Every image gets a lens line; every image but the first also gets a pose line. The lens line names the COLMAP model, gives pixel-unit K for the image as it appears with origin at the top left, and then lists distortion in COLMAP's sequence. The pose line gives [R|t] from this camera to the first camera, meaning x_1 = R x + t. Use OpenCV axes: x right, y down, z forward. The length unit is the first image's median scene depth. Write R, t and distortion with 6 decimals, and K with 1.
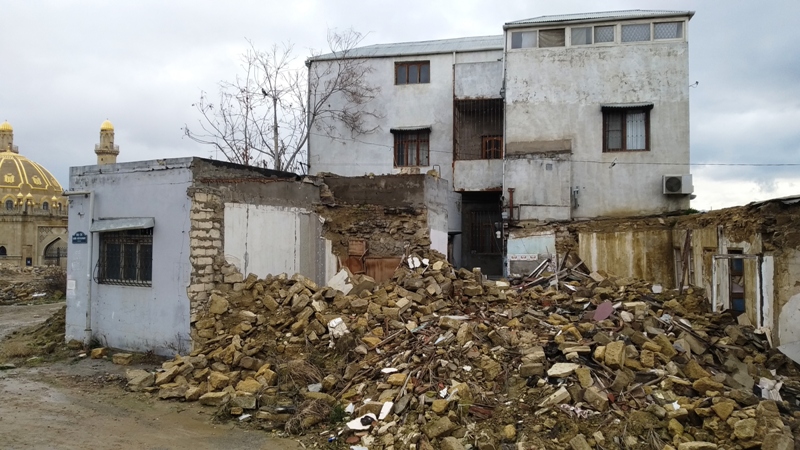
lens RADIAL K [[610.3, 0, 400.0], [0, 610.3, 225.0], [0, 0, 1]] dist [0.006339, -0.002800]
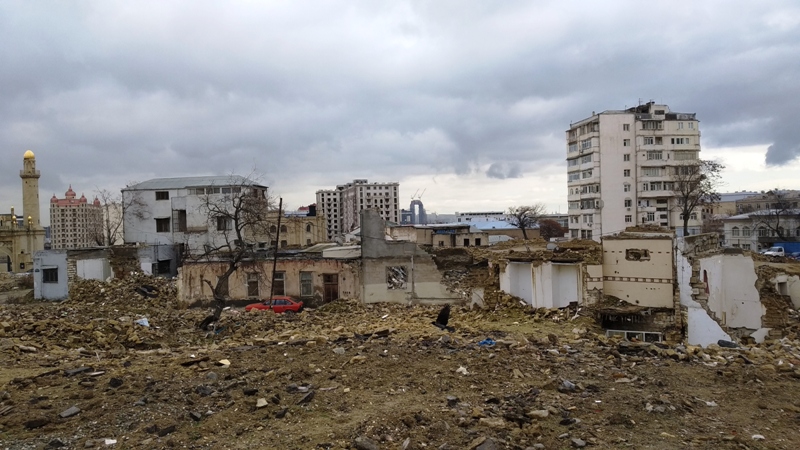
lens RADIAL K [[610.3, 0, 400.0], [0, 610.3, 225.0], [0, 0, 1]] dist [0.006339, -0.002800]
pose [[0.994344, -0.036255, 0.099828, 0.441698], [0.032293, 0.998636, 0.041018, -0.114391], [-0.101179, -0.037562, 0.994159, -0.982515]]
